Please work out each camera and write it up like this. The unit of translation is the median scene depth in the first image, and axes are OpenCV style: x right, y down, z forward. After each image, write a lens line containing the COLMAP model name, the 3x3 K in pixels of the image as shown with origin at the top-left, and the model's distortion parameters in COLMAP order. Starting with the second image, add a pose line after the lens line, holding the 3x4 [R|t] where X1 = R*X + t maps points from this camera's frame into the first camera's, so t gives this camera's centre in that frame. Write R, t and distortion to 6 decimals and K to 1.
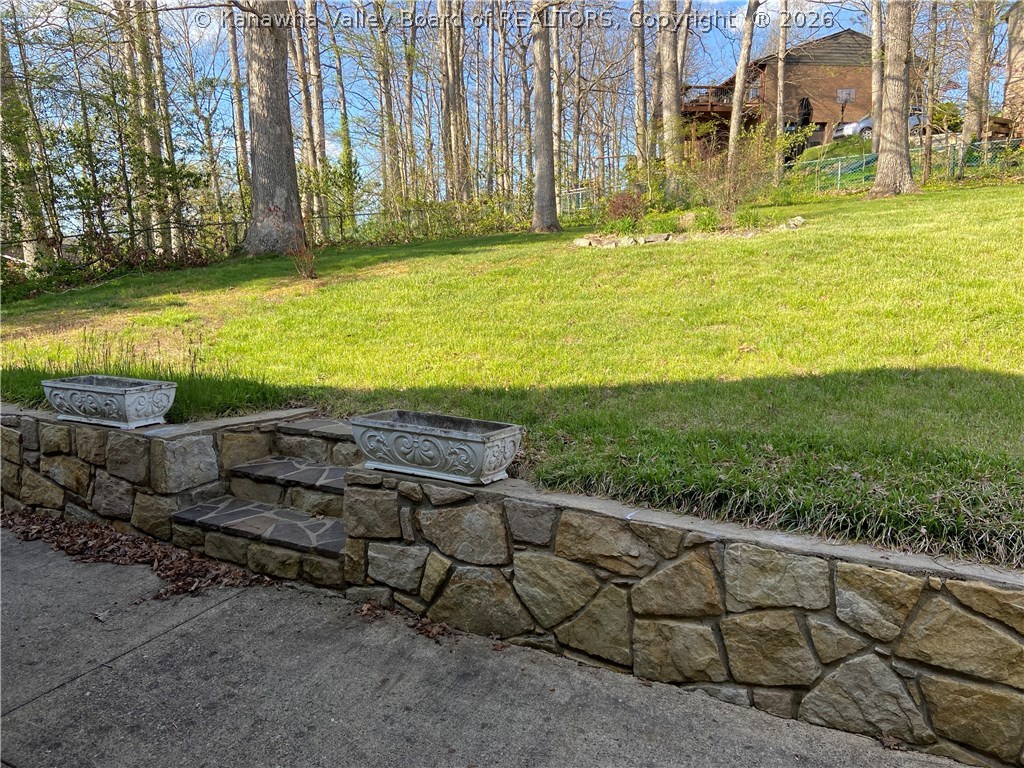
lens RADIAL K [[778.2, 0, 511.8], [0, 778.2, 383.7], [0, 0, 1]] dist [0.004712, 0.000020]
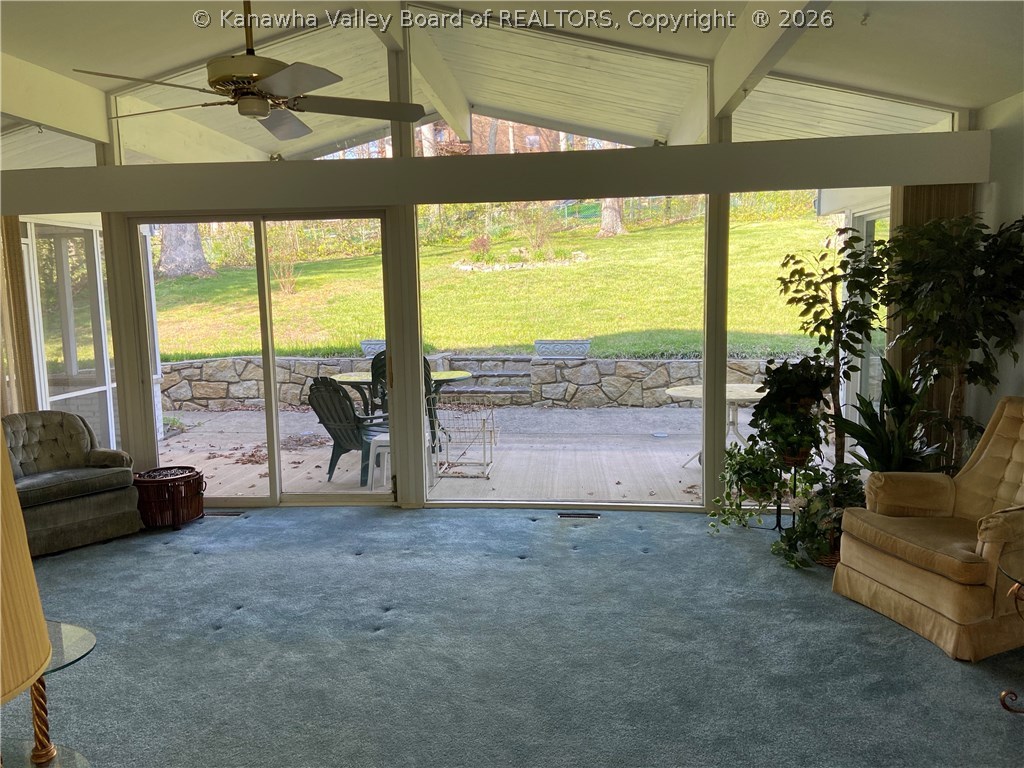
lens RADIAL K [[778.2, 0, 511.8], [0, 778.2, 383.0], [0, 0, 1]] dist [0.004712, 0.000020]
pose [[0.921673, -0.061312, 0.383092, -1.455865], [0.067770, 0.997695, -0.003370, 0.211674], [-0.382003, 0.029068, 0.923704, -1.667422]]
